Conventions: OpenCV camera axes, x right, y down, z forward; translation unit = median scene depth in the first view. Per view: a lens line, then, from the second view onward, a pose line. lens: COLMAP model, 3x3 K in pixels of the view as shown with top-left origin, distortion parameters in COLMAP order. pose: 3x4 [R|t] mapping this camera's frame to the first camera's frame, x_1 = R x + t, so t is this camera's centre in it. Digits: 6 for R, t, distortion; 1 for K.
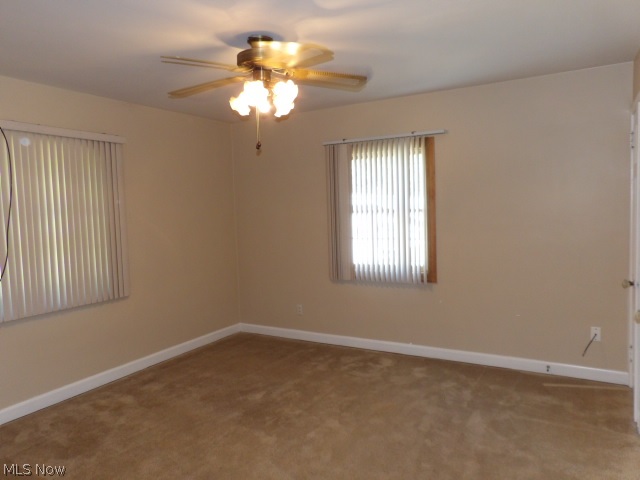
lens RADIAL K [[458.9, 0, 316.6], [0, 458.9, 237.4], [0, 0, 1]] dist [0.005733, 0.002550]
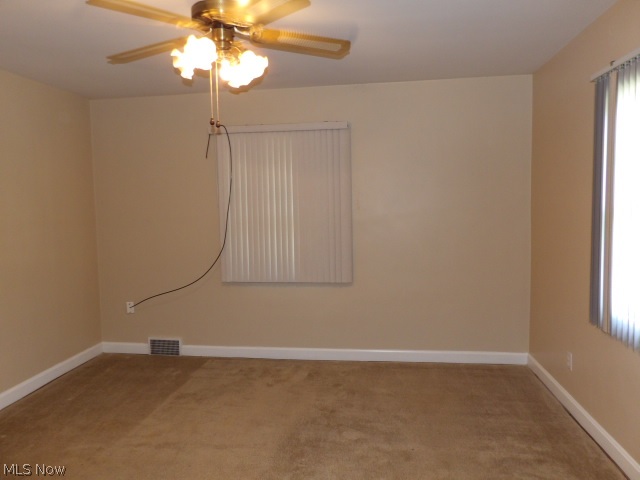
lens RADIAL K [[458.9, 0, 316.6], [0, 458.9, 237.4], [0, 0, 1]] dist [0.005733, 0.002550]
pose [[0.386511, 0.099029, -0.916953, 0.524850], [-0.048666, 0.995024, 0.086947, -0.059457], [0.921000, 0.011018, 0.389407, 0.618379]]
